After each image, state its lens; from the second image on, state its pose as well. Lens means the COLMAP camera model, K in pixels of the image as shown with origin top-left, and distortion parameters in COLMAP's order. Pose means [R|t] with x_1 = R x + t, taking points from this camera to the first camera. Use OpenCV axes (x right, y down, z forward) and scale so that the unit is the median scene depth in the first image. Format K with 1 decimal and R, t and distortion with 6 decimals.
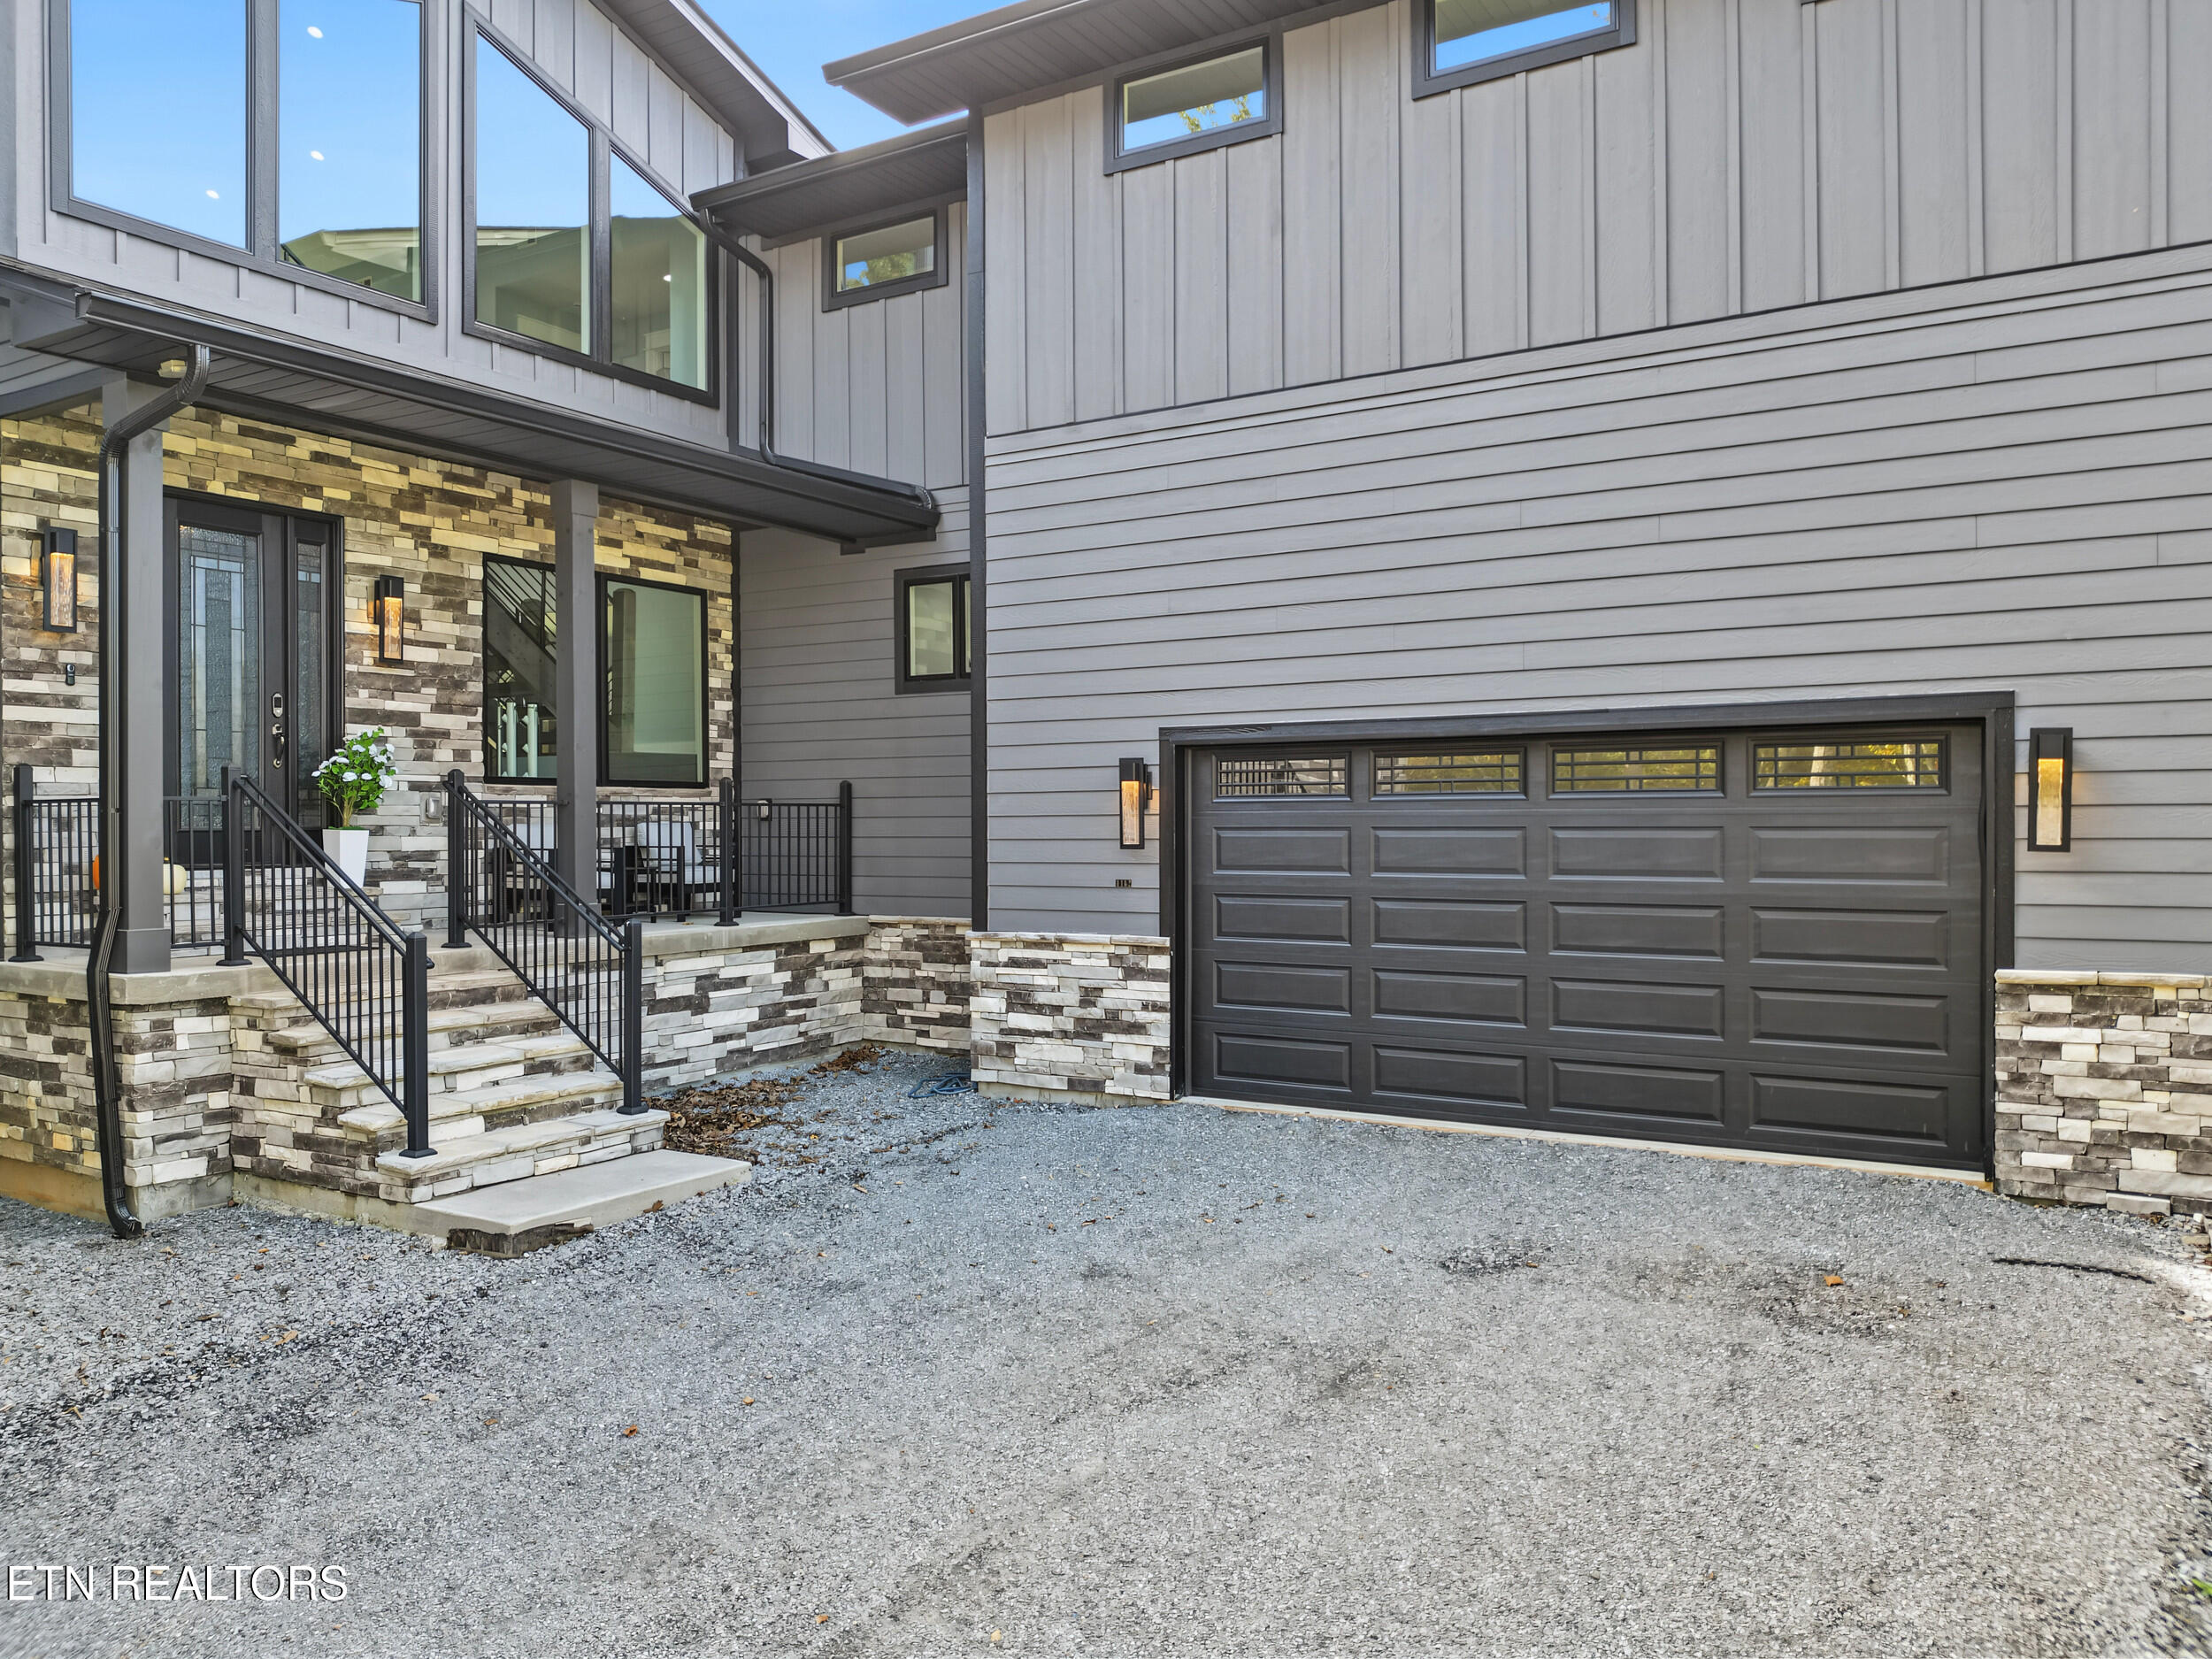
lens RADIAL K [[1597.8, 0, 1100.5], [0, 1597.8, 819.0], [0, 0, 1]] dist [0.074956, -0.131504]
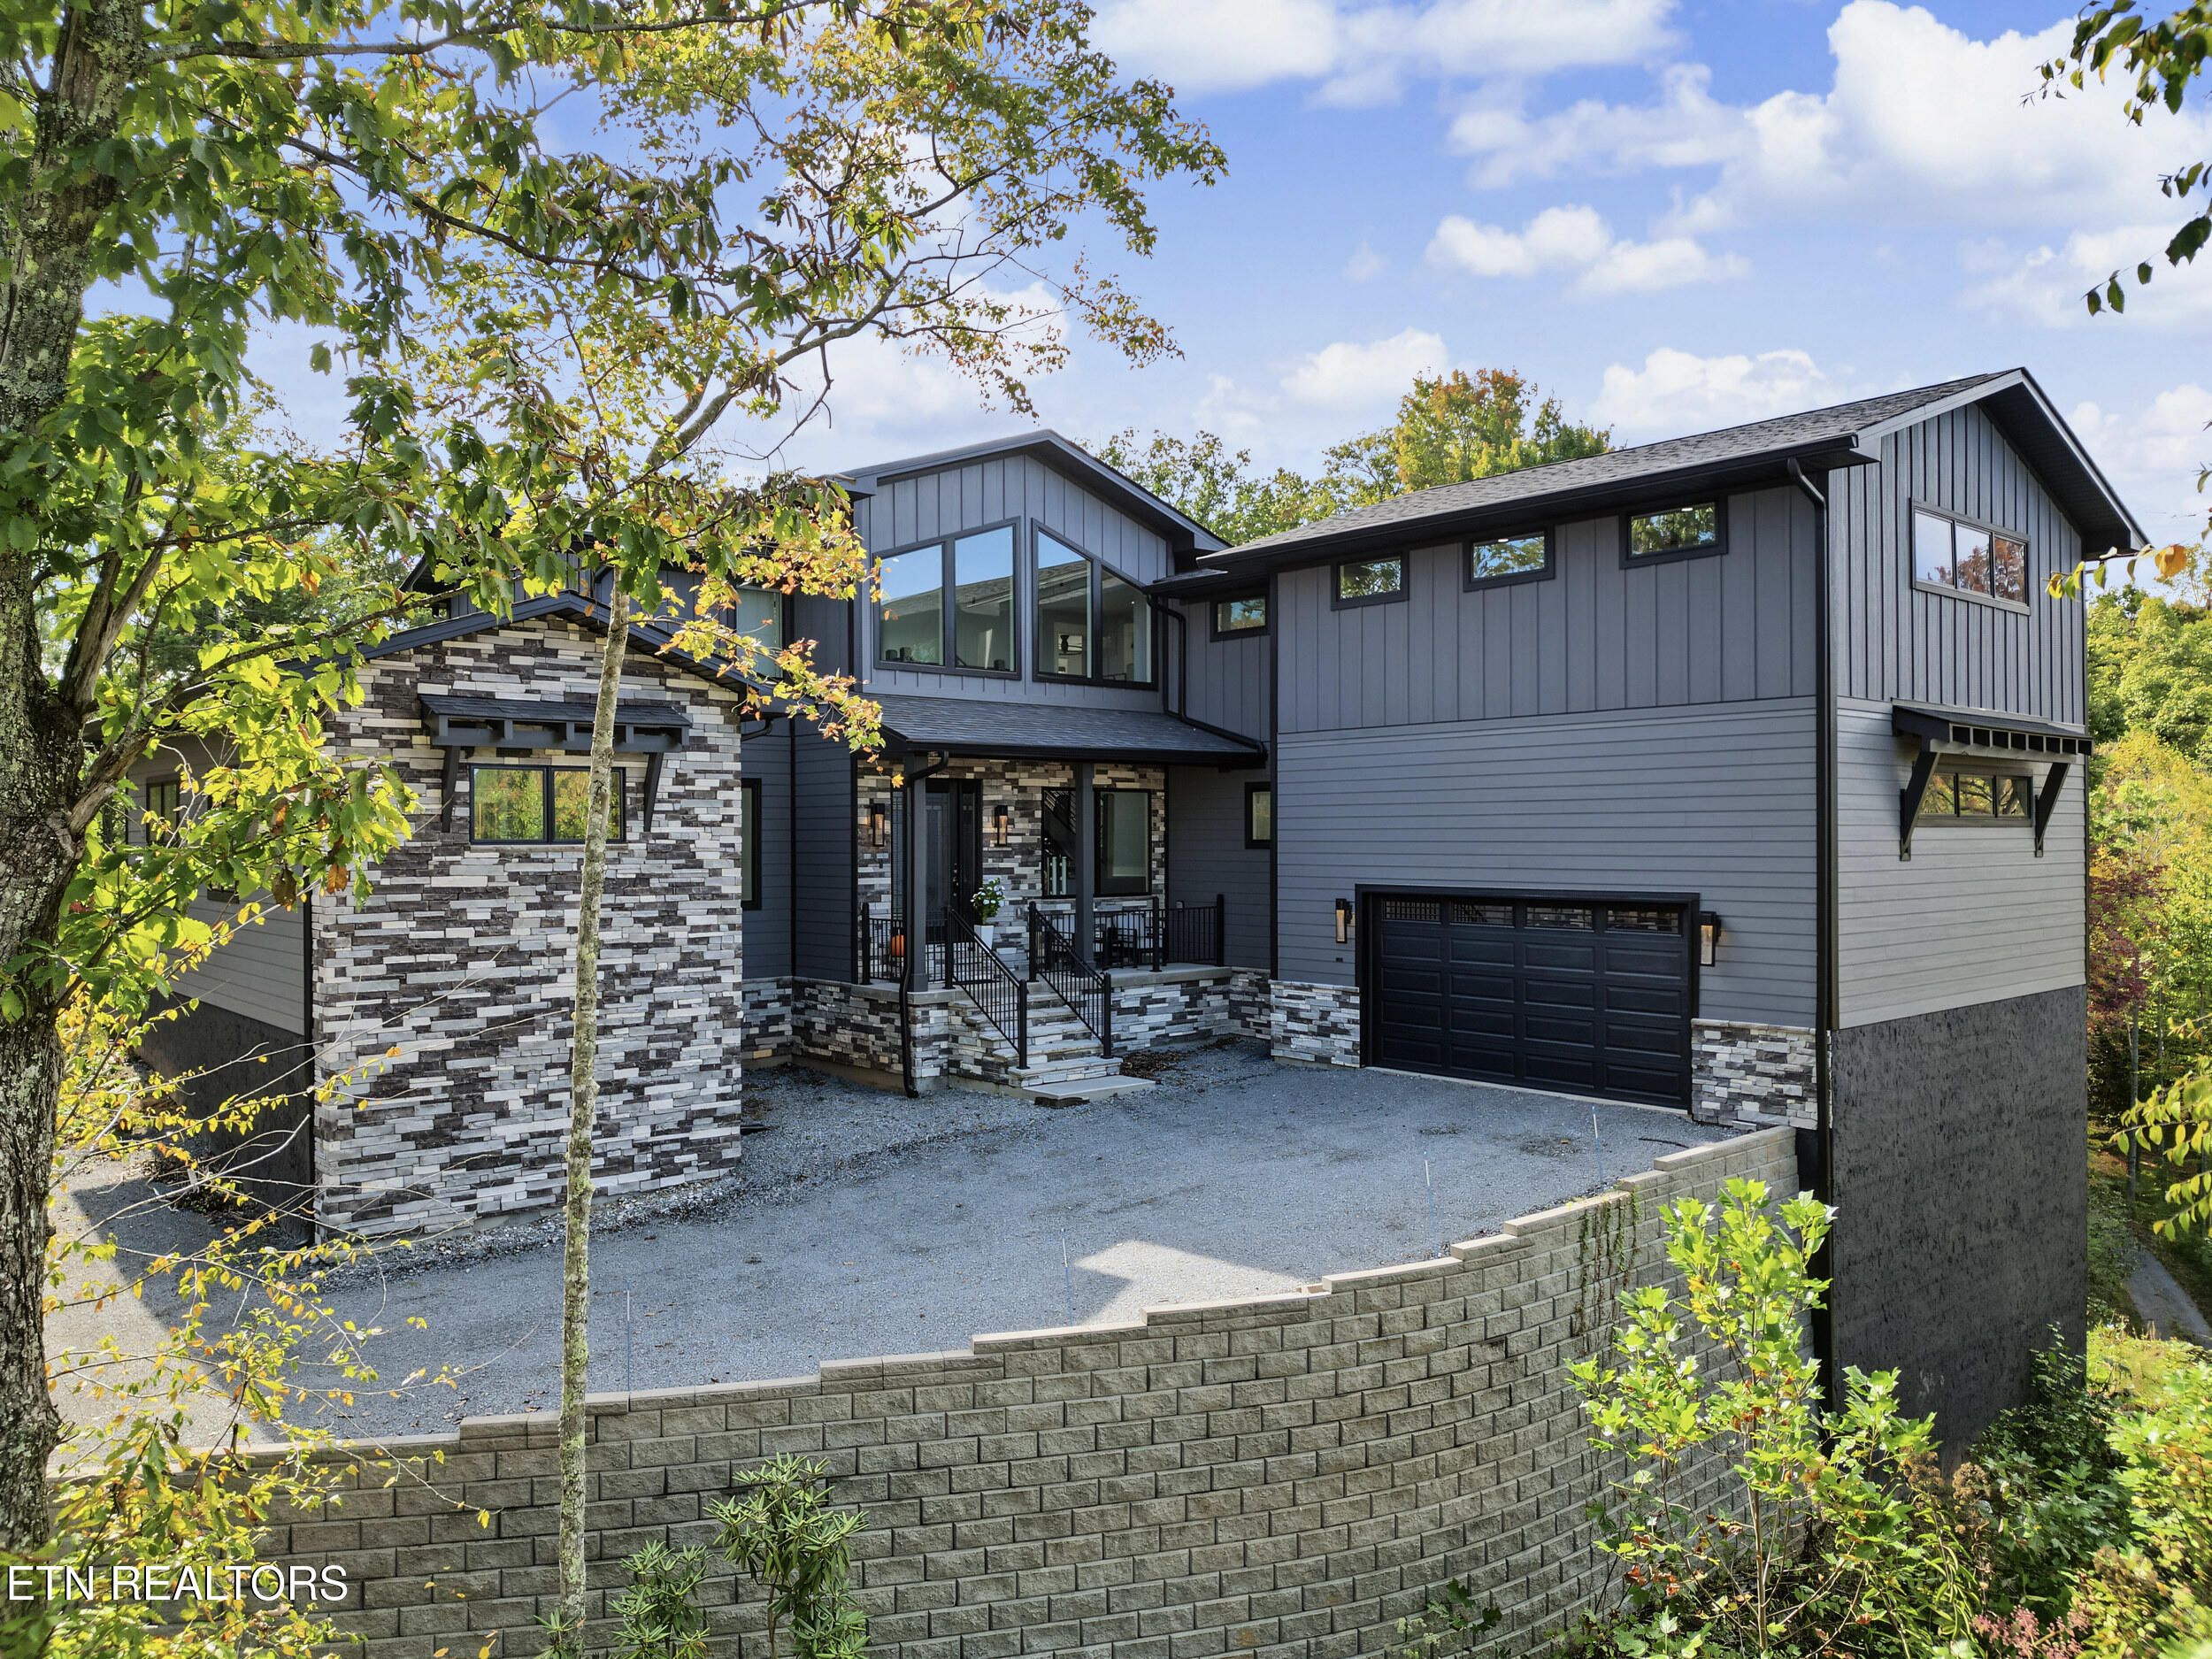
lens RADIAL K [[1597.8, 0, 1100.5], [0, 1597.8, 819.0], [0, 0, 1]] dist [0.074956, -0.131504]
pose [[0.952363, -0.001806, -0.304962, 0.347683], [0.000439, 0.999990, -0.004550, -0.129703], [0.304967, 0.004199, 0.952354, -1.029802]]
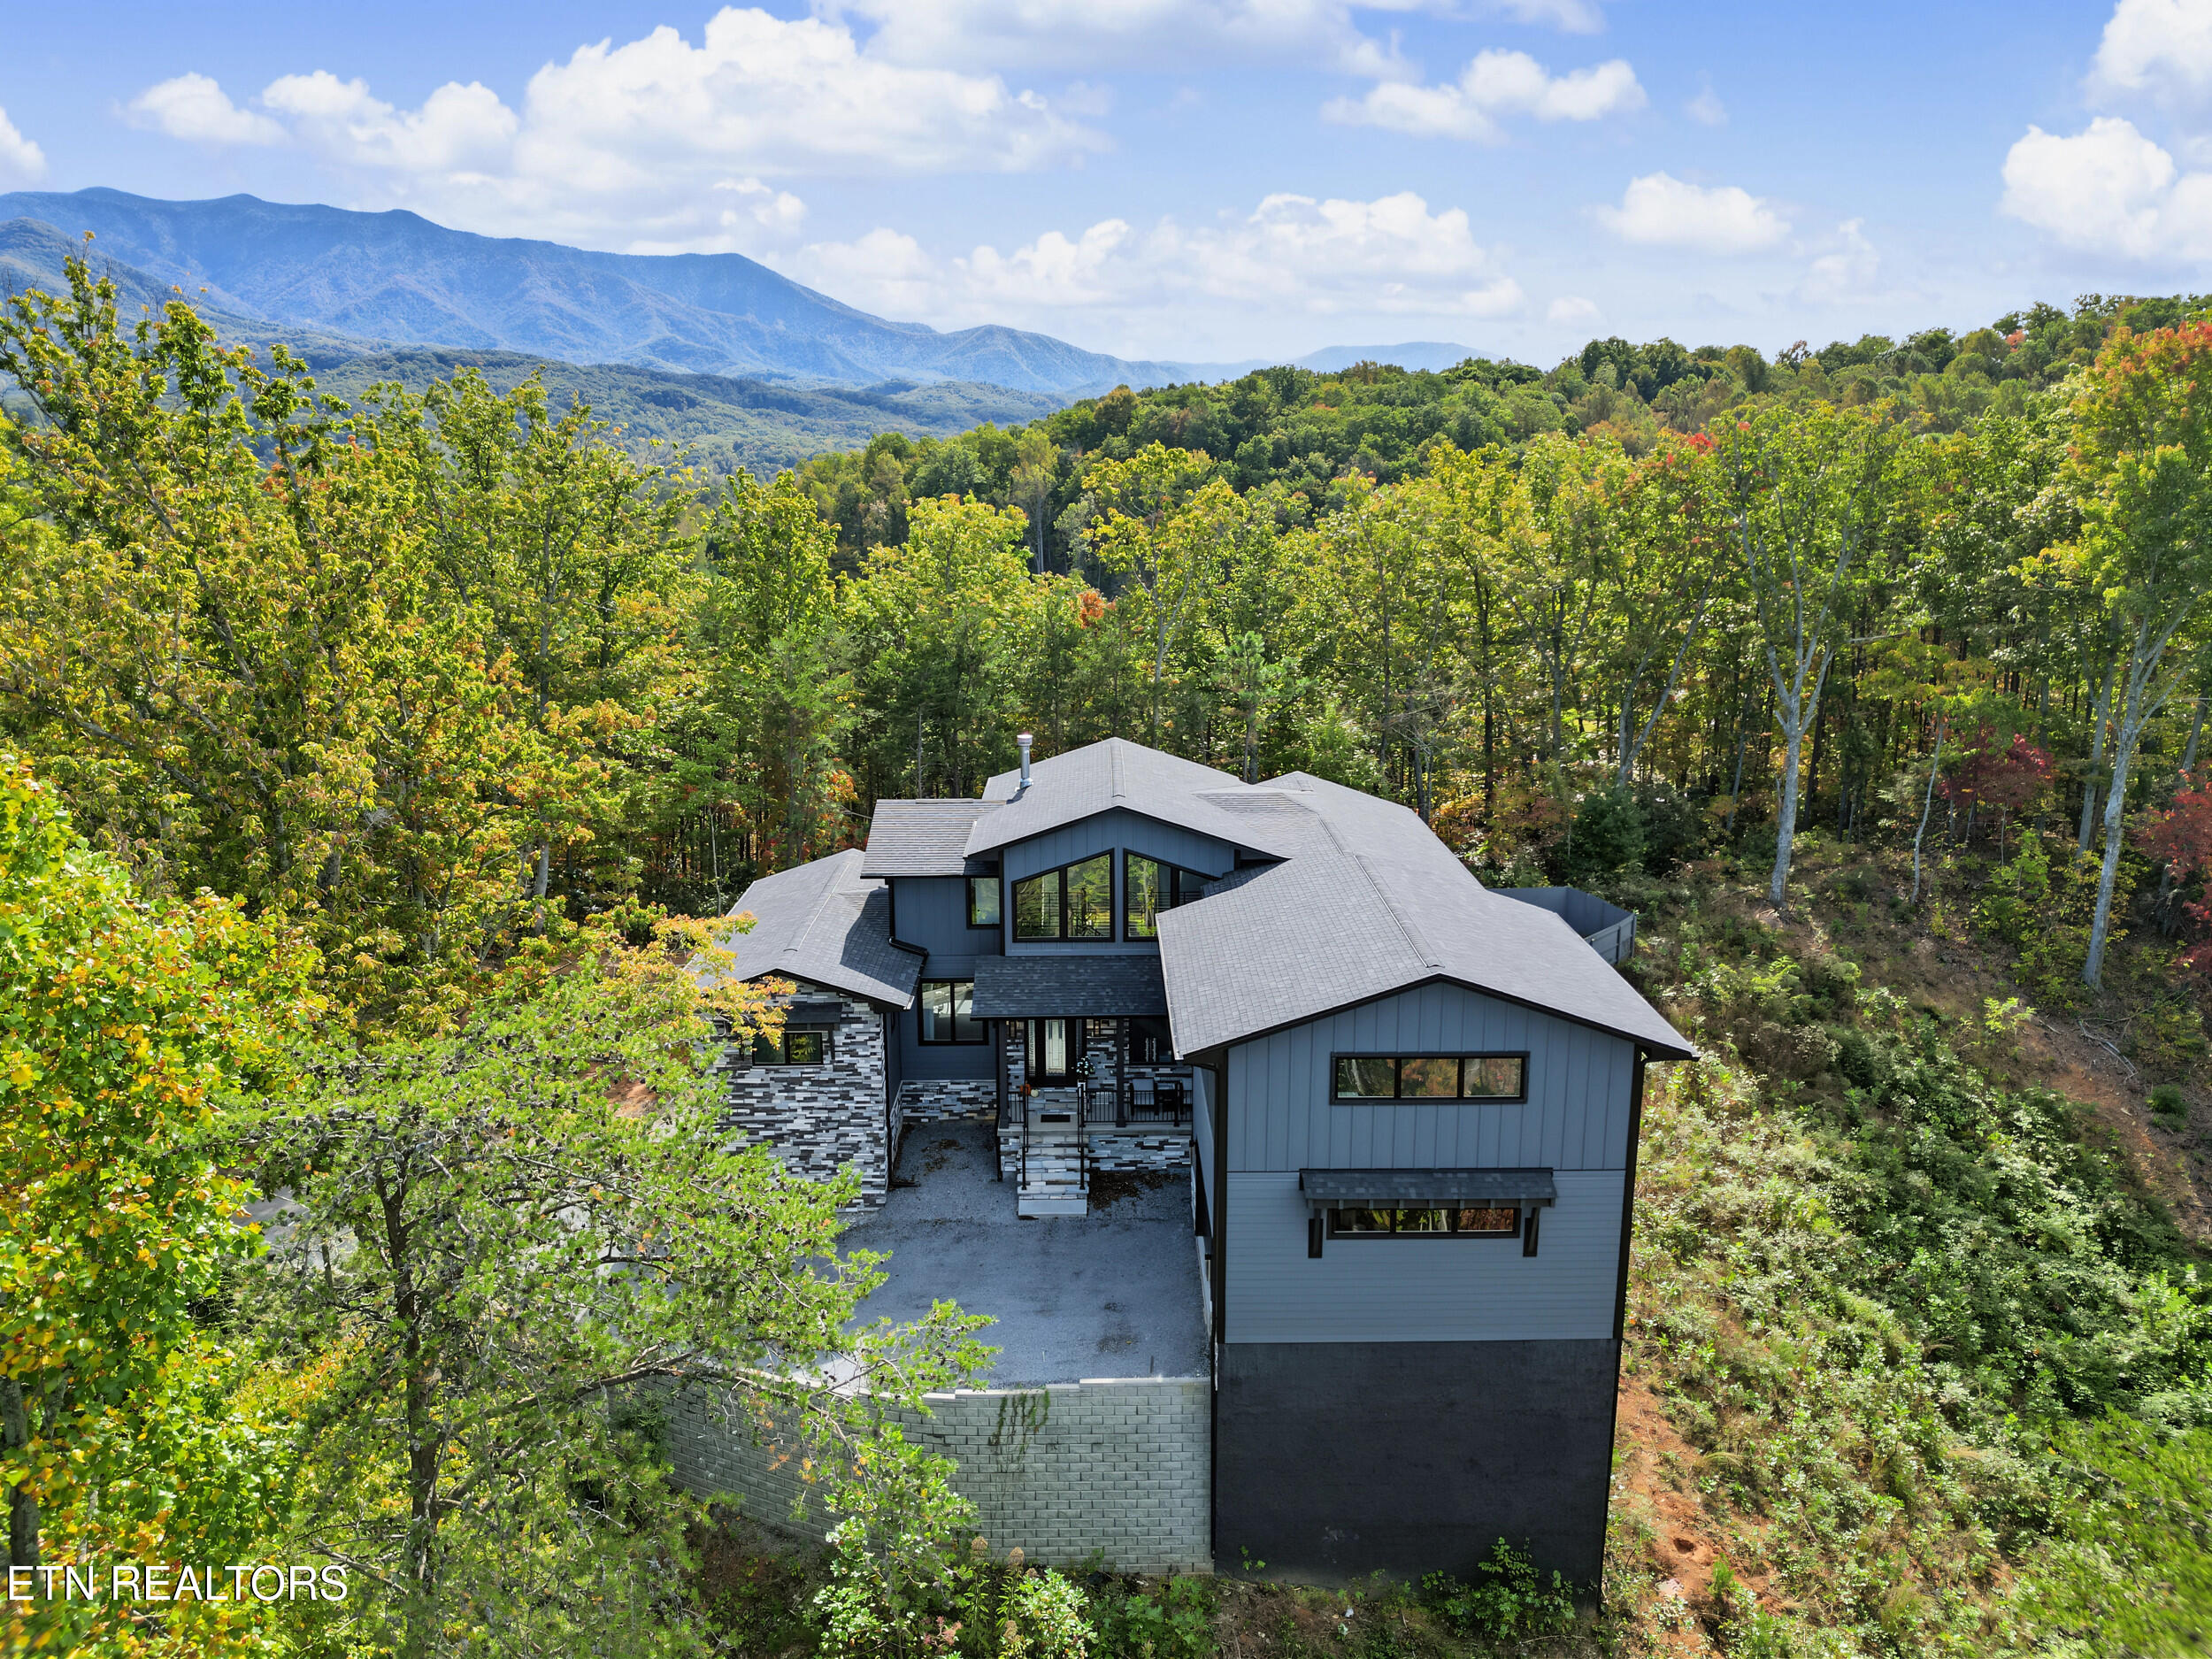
lens RADIAL K [[1597.8, 0, 1100.5], [0, 1597.8, 819.0], [0, 0, 1]] dist [0.074956, -0.131504]
pose [[0.531661, 0.194471, -0.824328, 2.627102], [0.005276, 0.972503, 0.232831, -1.517025], [0.846941, -0.128137, 0.516016, -0.864937]]
